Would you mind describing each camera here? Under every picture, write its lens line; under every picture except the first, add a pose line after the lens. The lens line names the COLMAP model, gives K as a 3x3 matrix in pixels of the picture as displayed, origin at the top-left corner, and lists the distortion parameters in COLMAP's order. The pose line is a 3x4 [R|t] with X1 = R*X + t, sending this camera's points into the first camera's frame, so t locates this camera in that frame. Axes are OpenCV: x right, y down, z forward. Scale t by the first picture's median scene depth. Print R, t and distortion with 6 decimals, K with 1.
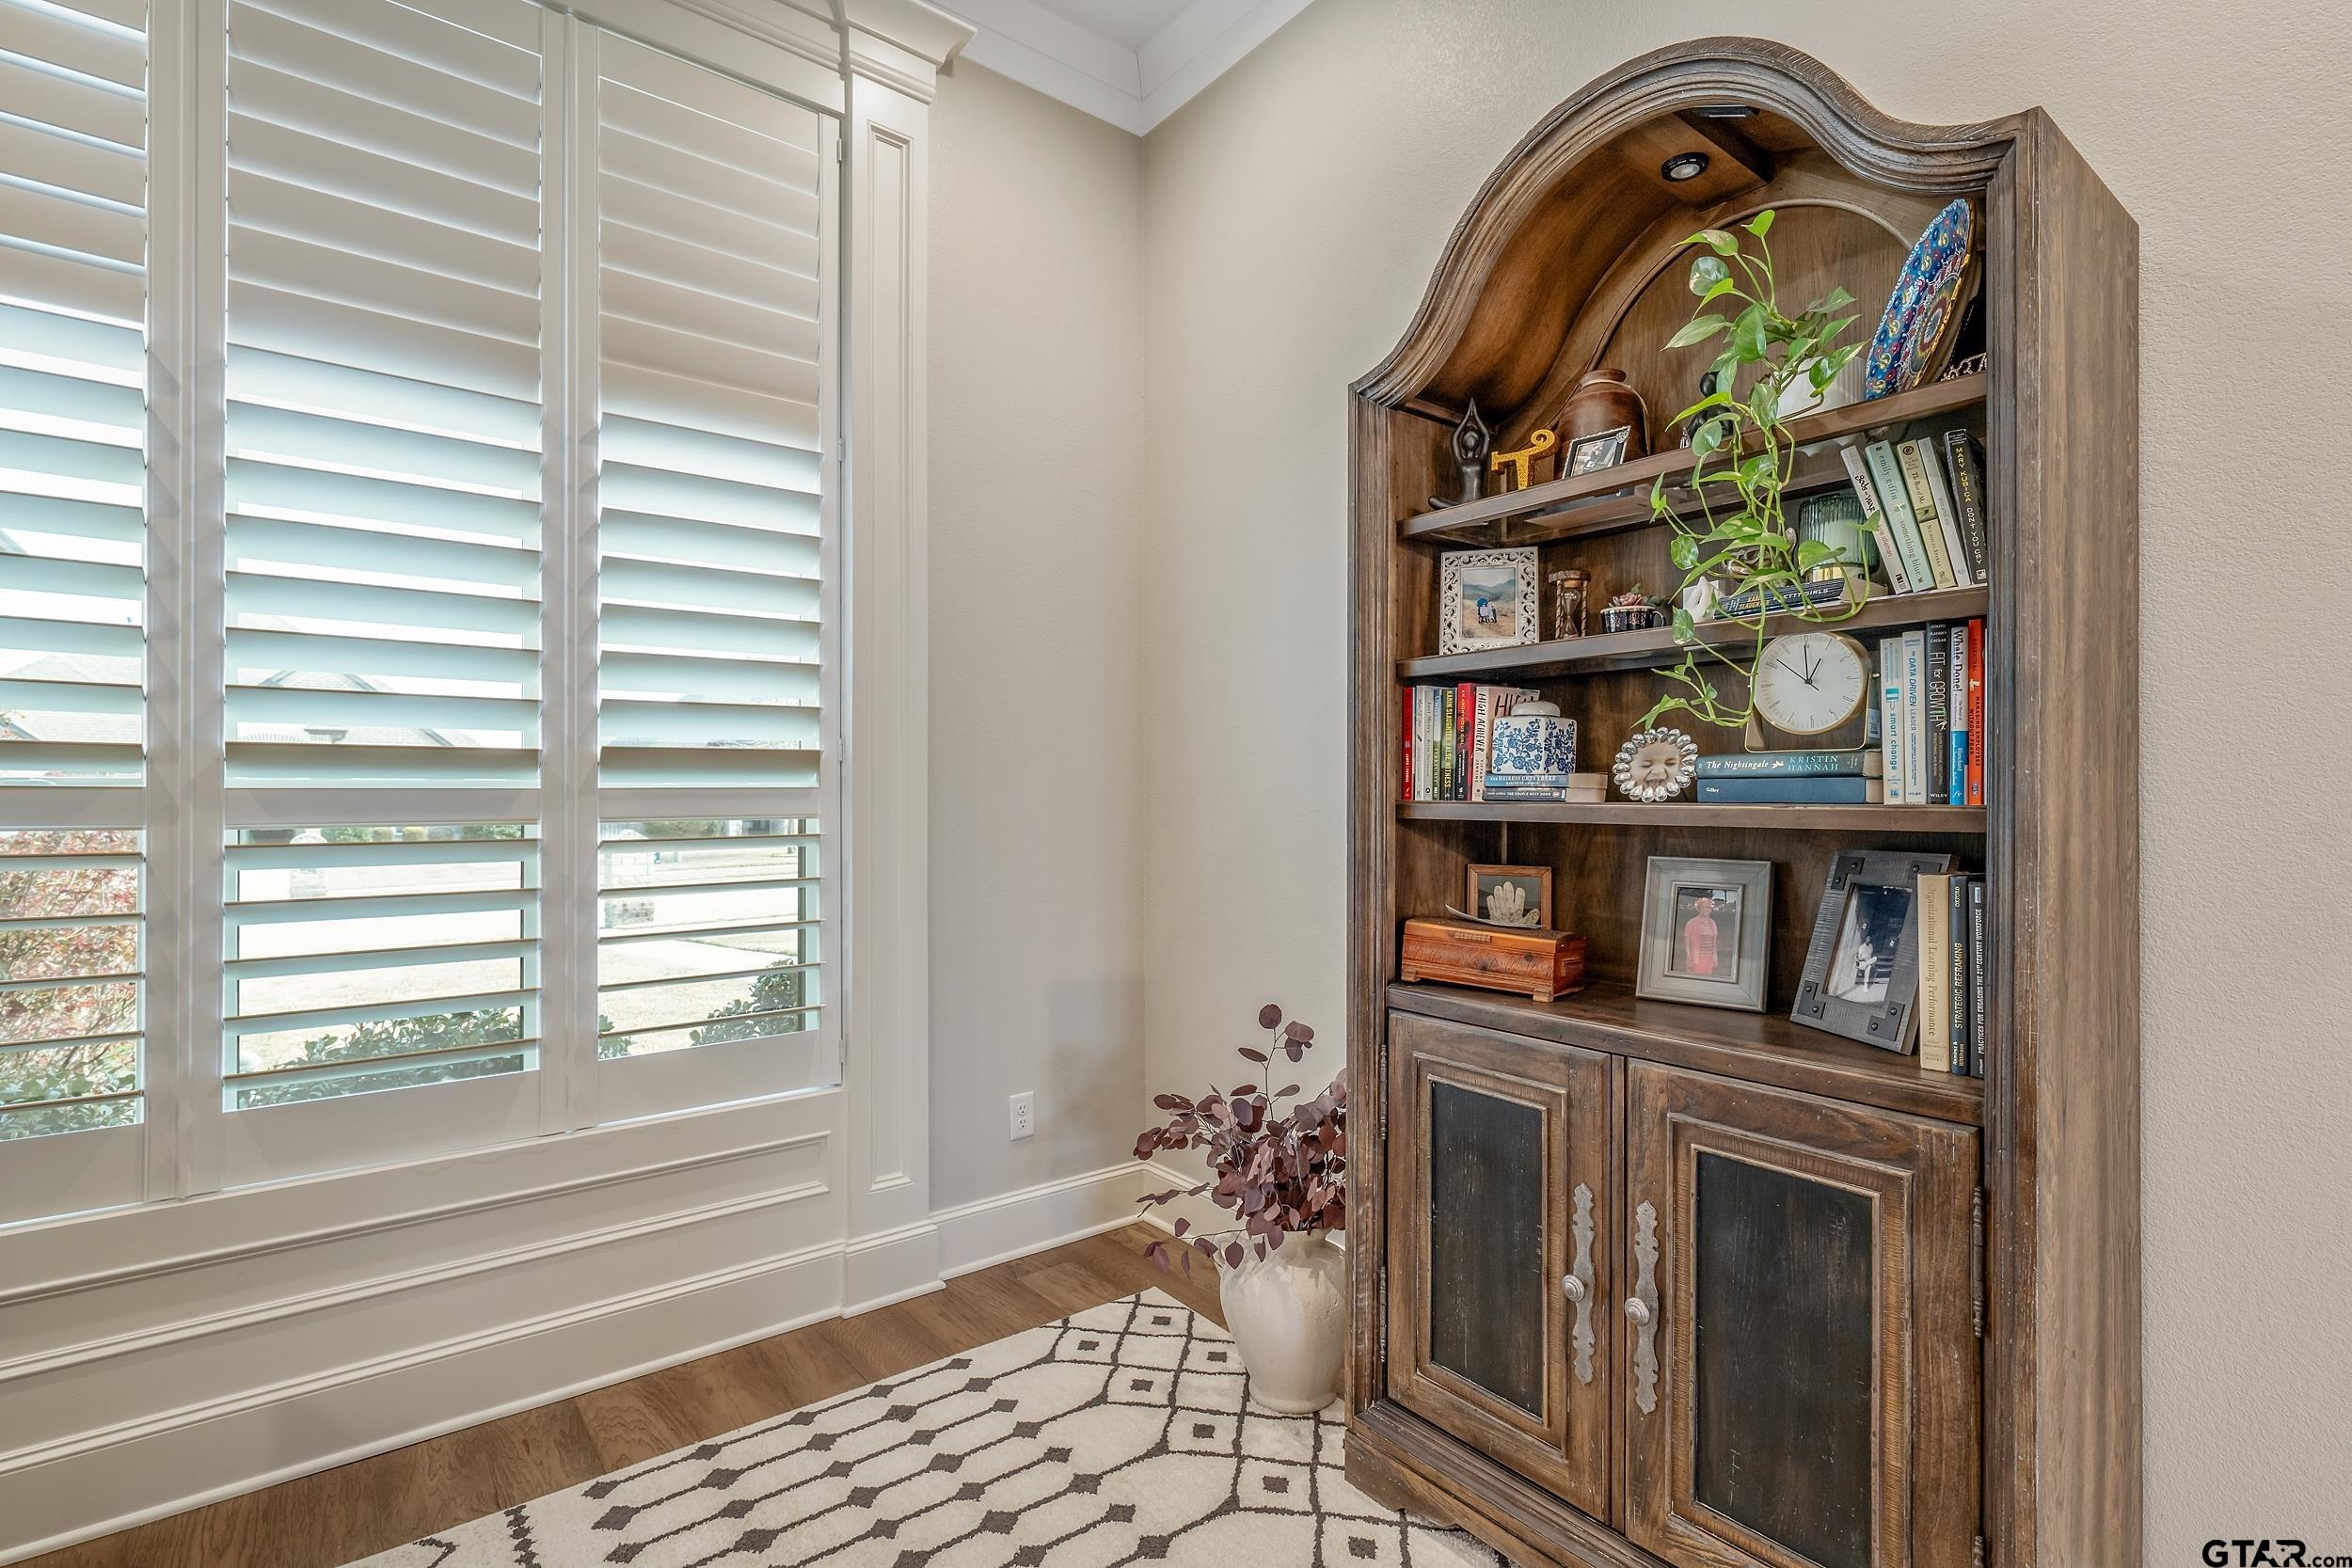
lens RADIAL K [[1111.8, 0, 1174.9], [0, 1111.8, 791.1], [0, 0, 1]] dist [0.002912, 0.000492]
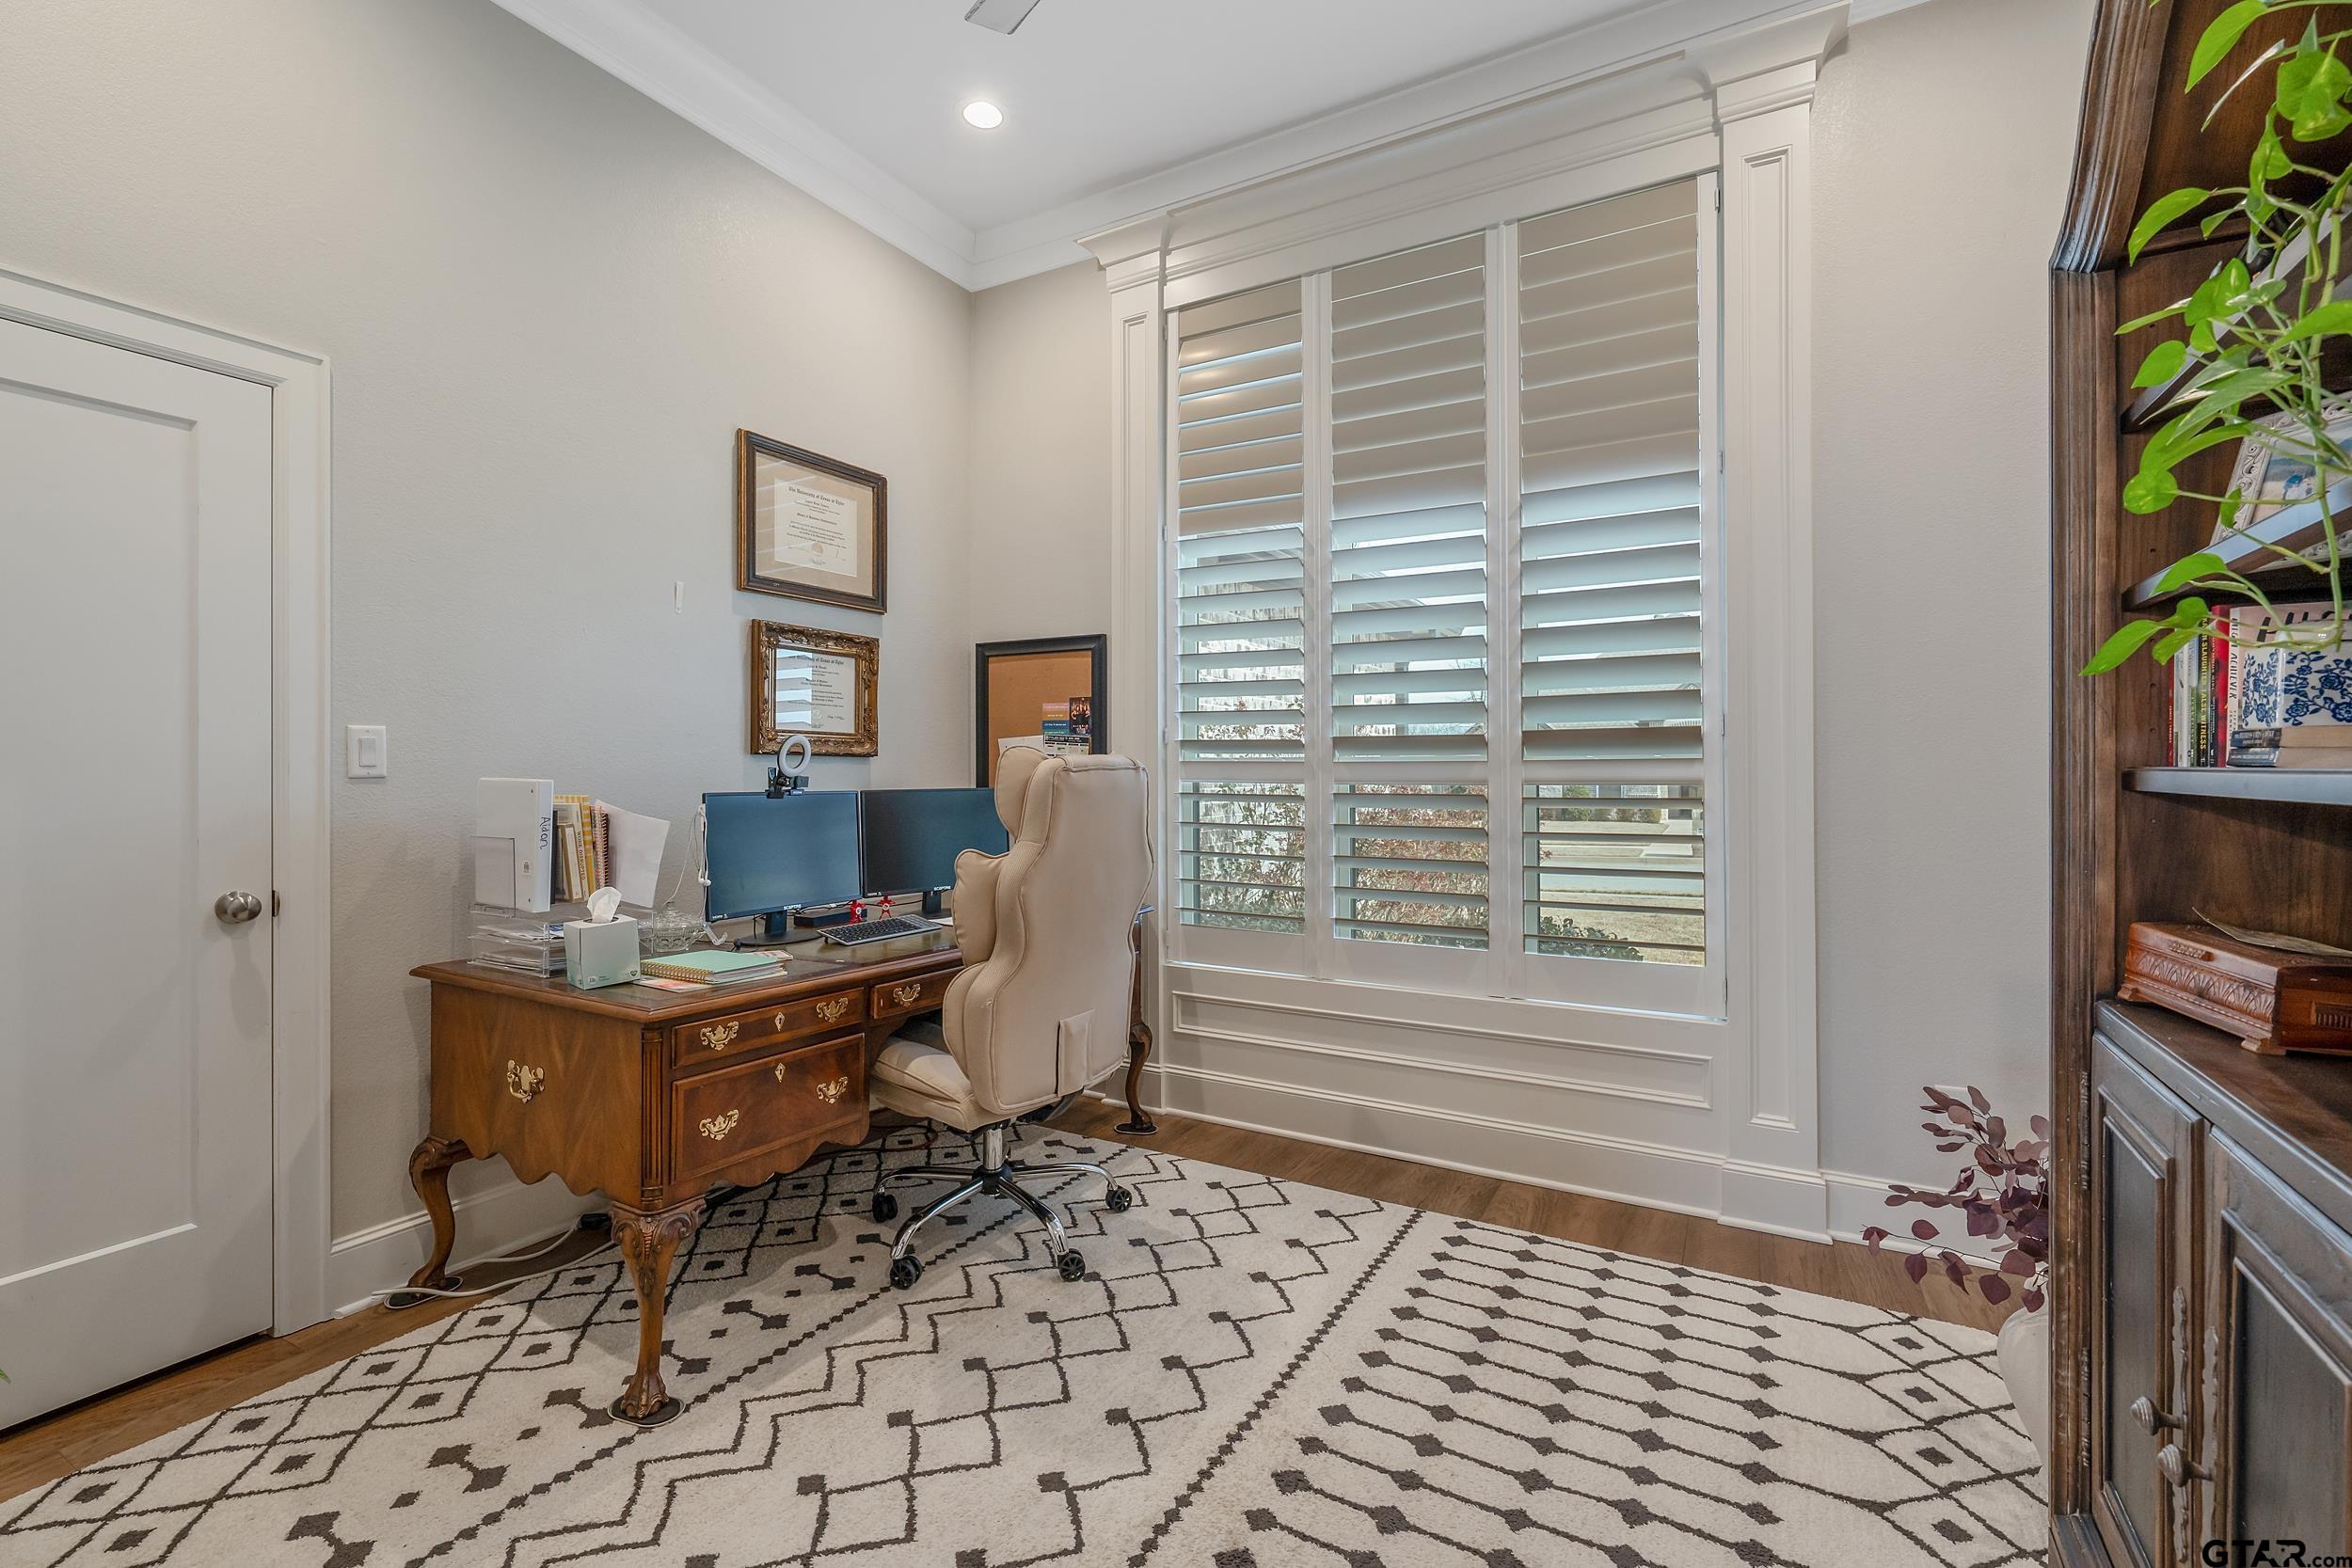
lens RADIAL K [[1044.2, 0, 1166.5], [0, 1044.2, 773.2], [0, 0, 1]] dist [0.000858, 0.000077]
pose [[0.366748, 0.002409, -0.930317, 0.598261], [0.004049, 0.999983, 0.004185, 0.006300], [0.930311, -0.005302, 0.366732, 0.100102]]
